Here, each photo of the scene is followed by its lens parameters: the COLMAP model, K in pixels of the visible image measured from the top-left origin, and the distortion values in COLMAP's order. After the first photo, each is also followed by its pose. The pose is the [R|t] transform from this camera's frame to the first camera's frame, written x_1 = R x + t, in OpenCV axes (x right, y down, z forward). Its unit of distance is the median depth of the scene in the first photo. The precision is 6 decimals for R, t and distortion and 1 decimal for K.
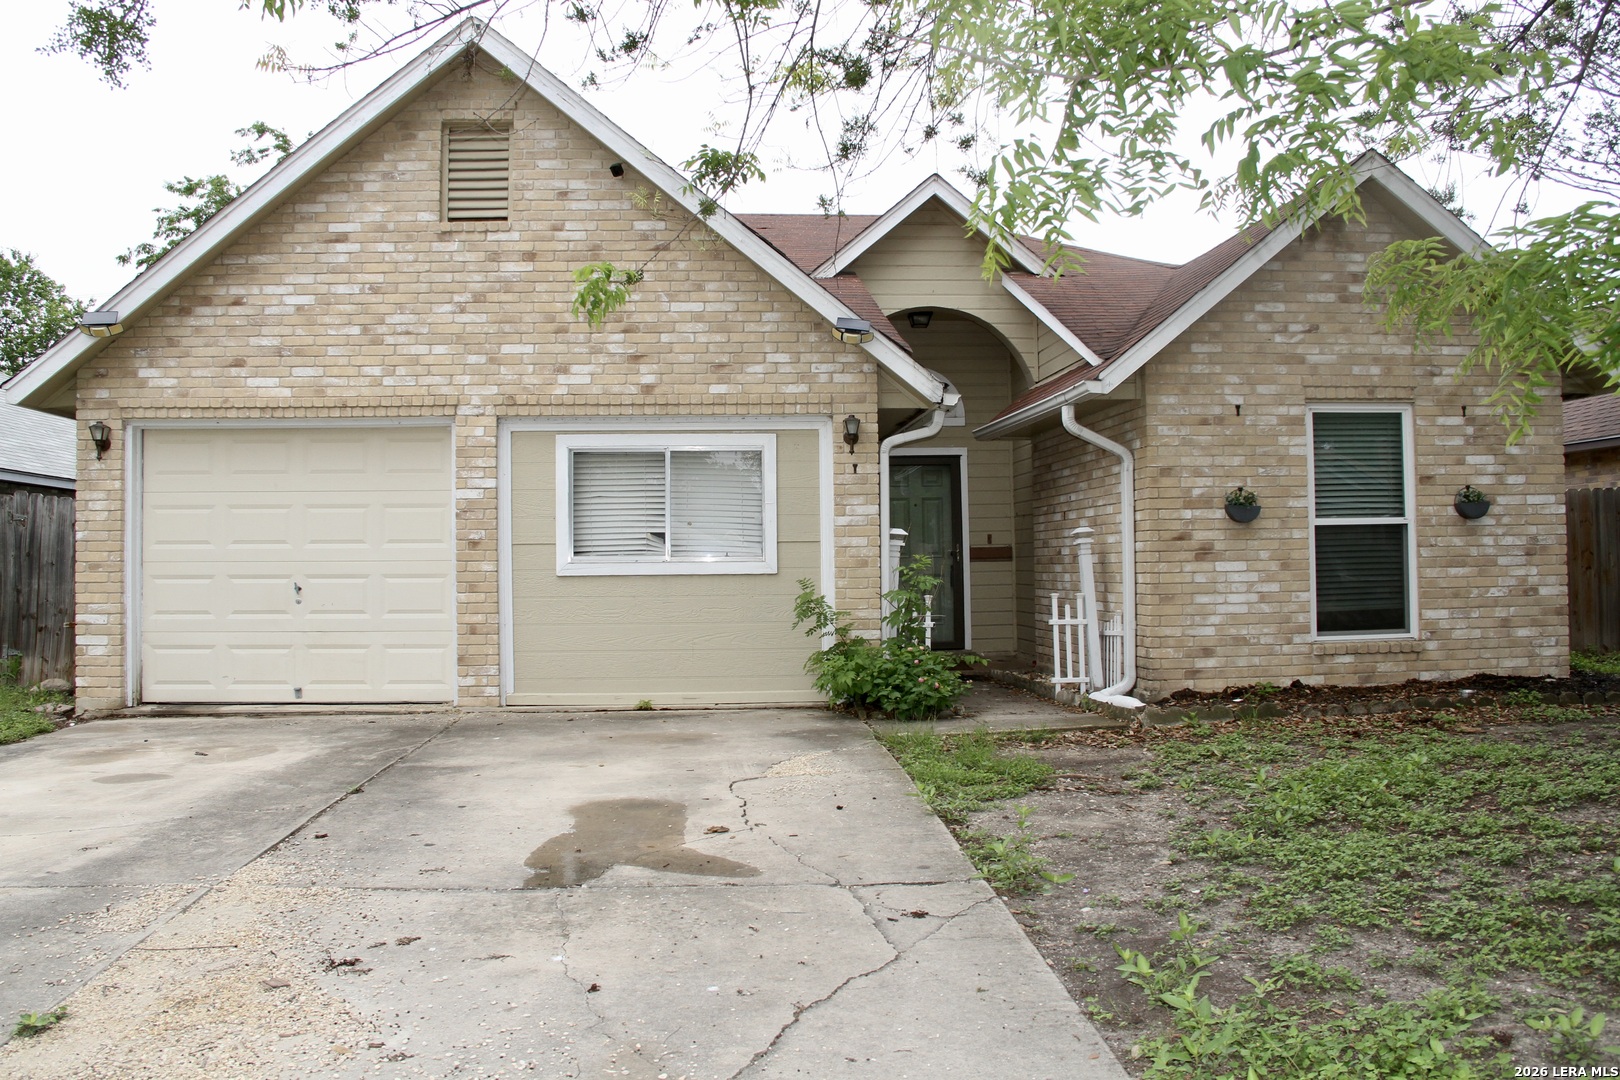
lens RADIAL K [[1359.9, 0, 803.9], [0, 1359.9, 537.9], [0, 0, 1]] dist [-0.177945, 0.159154]
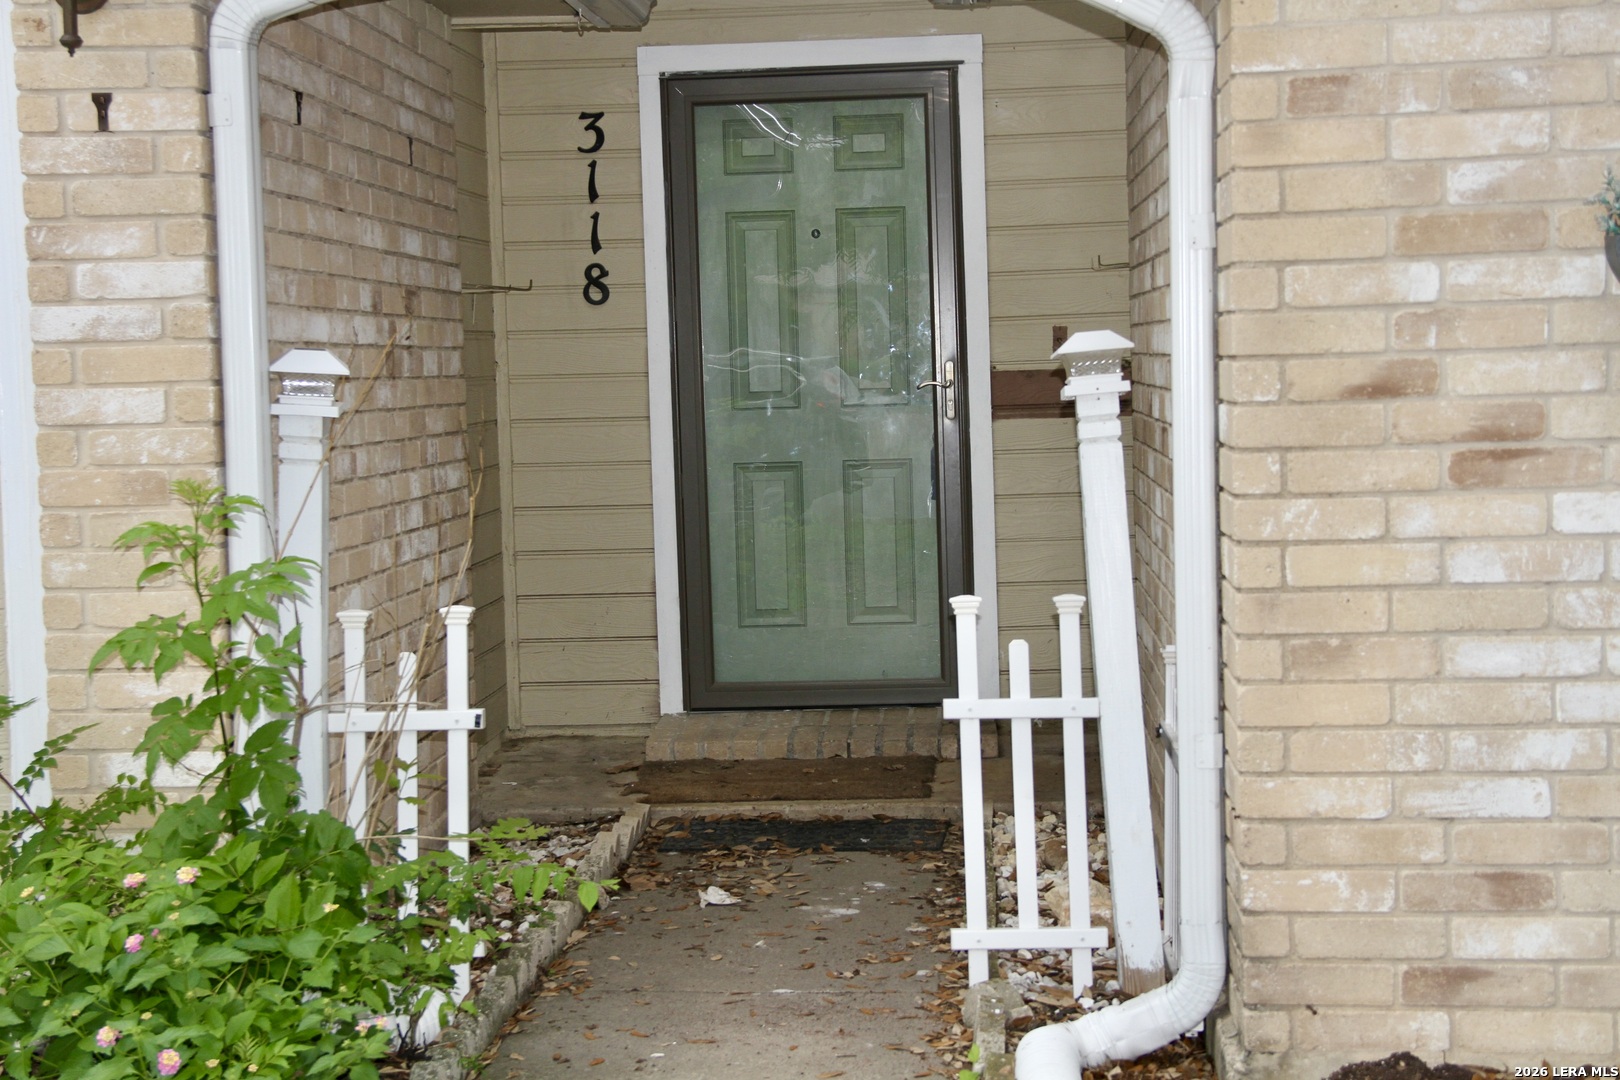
lens RADIAL K [[2986.9, 0, 810.0], [0, 2986.9, 540.0], [0, 0, 1]] dist [0.255736, 0.100935]
pose [[0.989422, -0.002370, -0.145049, 0.257486], [0.015080, 0.996130, 0.086585, -0.019946], [0.144283, -0.087857, 0.985629, 0.479503]]
